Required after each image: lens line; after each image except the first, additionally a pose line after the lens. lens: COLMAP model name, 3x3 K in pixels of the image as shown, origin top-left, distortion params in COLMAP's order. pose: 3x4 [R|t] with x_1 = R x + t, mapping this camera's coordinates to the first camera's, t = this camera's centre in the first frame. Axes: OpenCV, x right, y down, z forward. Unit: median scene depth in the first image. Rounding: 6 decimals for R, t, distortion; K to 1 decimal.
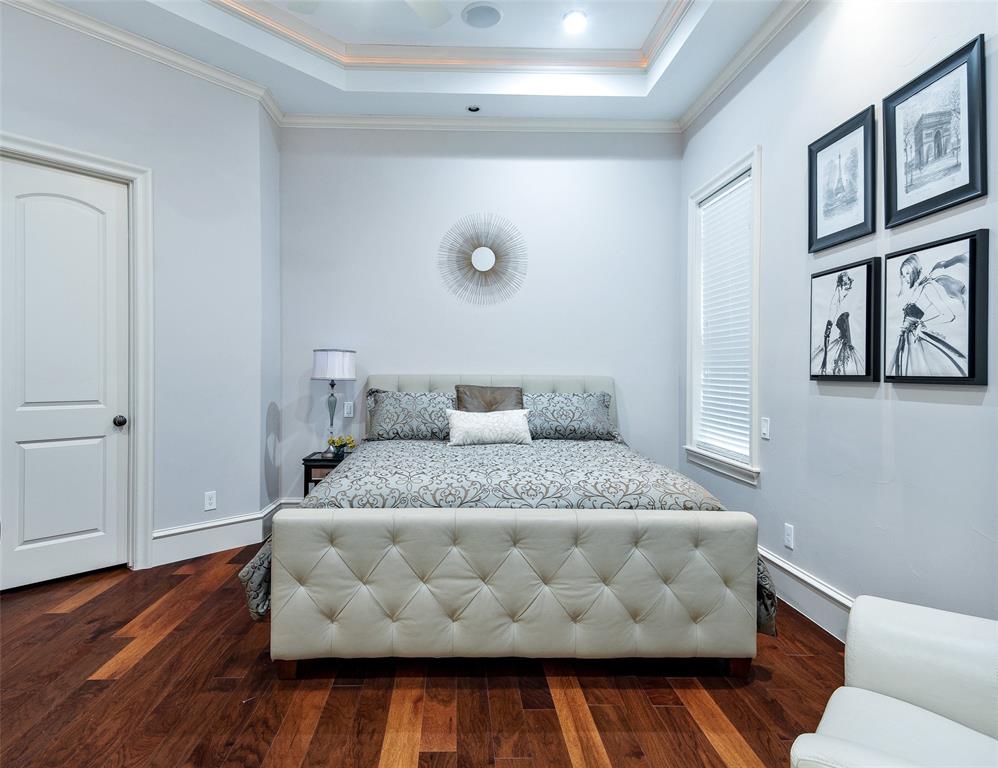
lens RADIAL K [[577.2, 0, 449.7], [0, 577.2, 381.3], [0, 0, 1]] dist [0.066981, -0.040990]
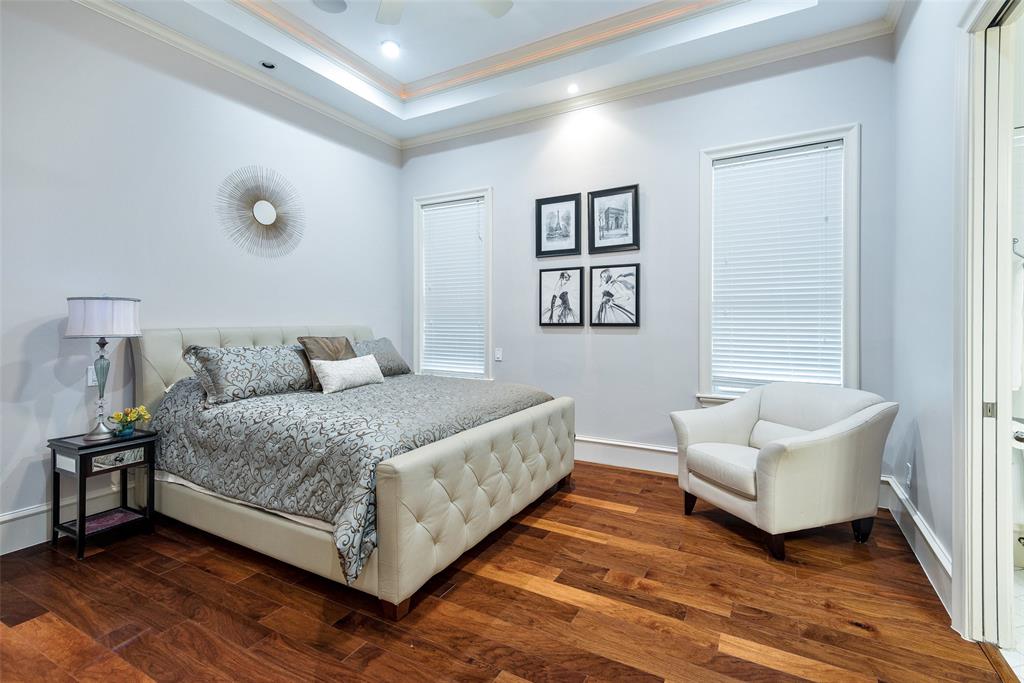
lens RADIAL K [[485.8, 0, 510.8], [0, 485.8, 333.5], [0, 0, 1]] dist [0.027928, -0.000557]
pose [[0.486751, -0.031585, 0.872970, -0.953854], [0.021873, 0.999473, 0.023966, -0.020731], [-0.873267, 0.007429, 0.487186, 0.403412]]
